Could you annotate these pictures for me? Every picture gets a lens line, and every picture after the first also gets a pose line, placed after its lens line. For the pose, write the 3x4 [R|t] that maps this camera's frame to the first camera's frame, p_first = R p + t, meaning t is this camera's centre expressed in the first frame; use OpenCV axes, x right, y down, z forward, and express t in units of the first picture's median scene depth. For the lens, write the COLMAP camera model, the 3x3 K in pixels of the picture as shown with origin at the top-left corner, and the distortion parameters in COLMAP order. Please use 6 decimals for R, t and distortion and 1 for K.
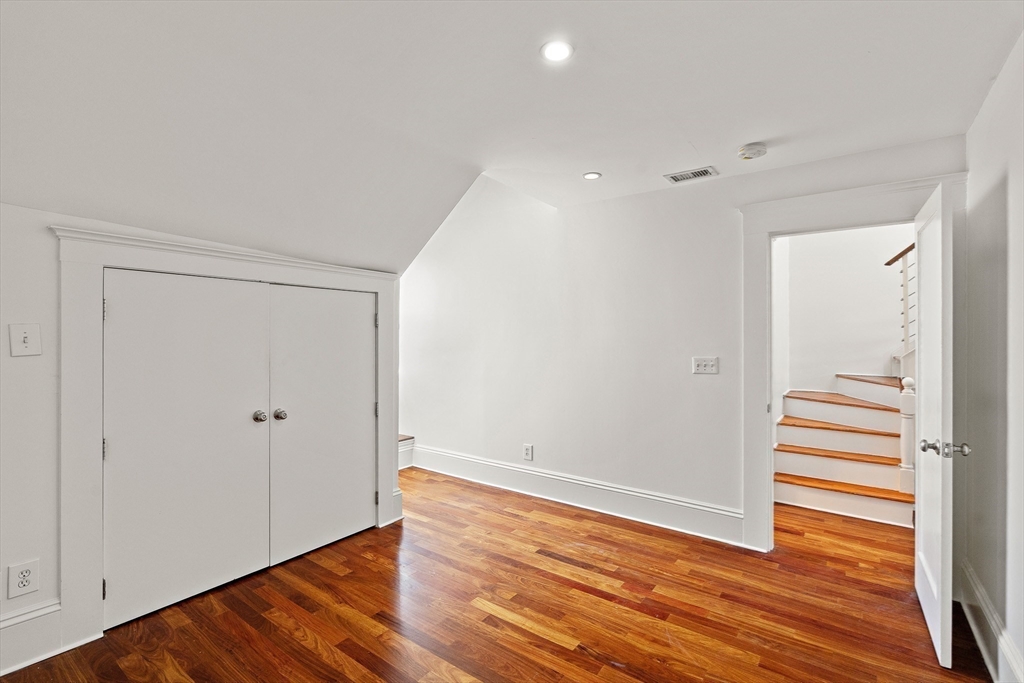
lens RADIAL K [[461.9, 0, 512.0], [0, 461.9, 338.9], [0, 0, 1]] dist [0.001500, -0.000051]
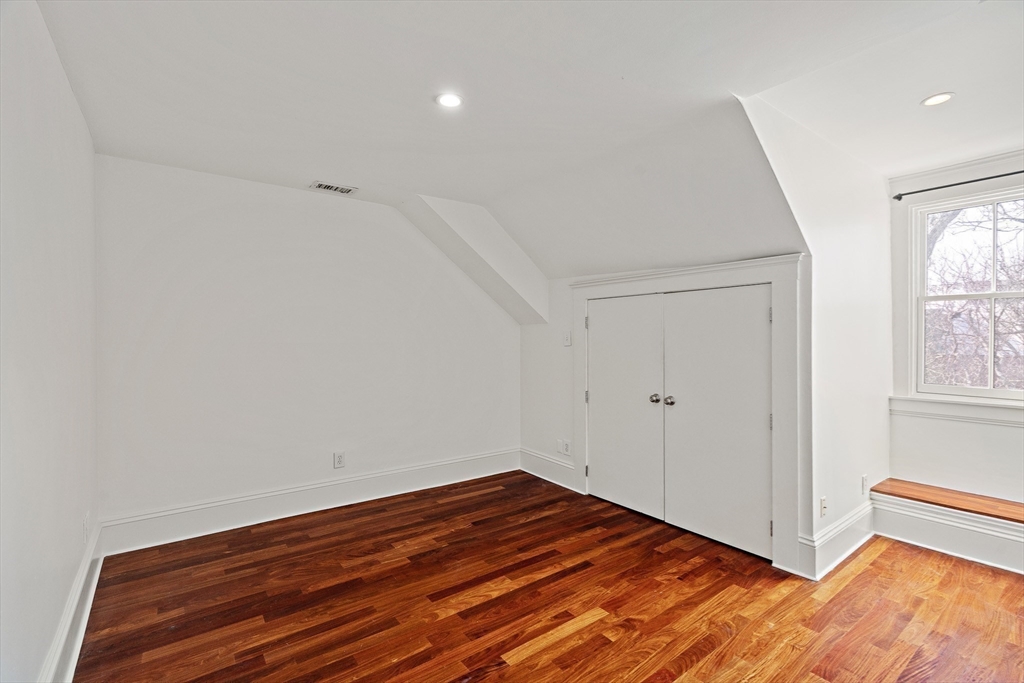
lens RADIAL K [[461.9, 0, 512.1], [0, 461.9, 340.4], [0, 0, 1]] dist [0.001500, -0.000051]
pose [[-0.280737, 0.001908, -0.959783, 0.880368], [-0.002118, 0.999994, 0.002608, 0.004831], [0.959782, 0.002765, -0.280732, 1.078047]]
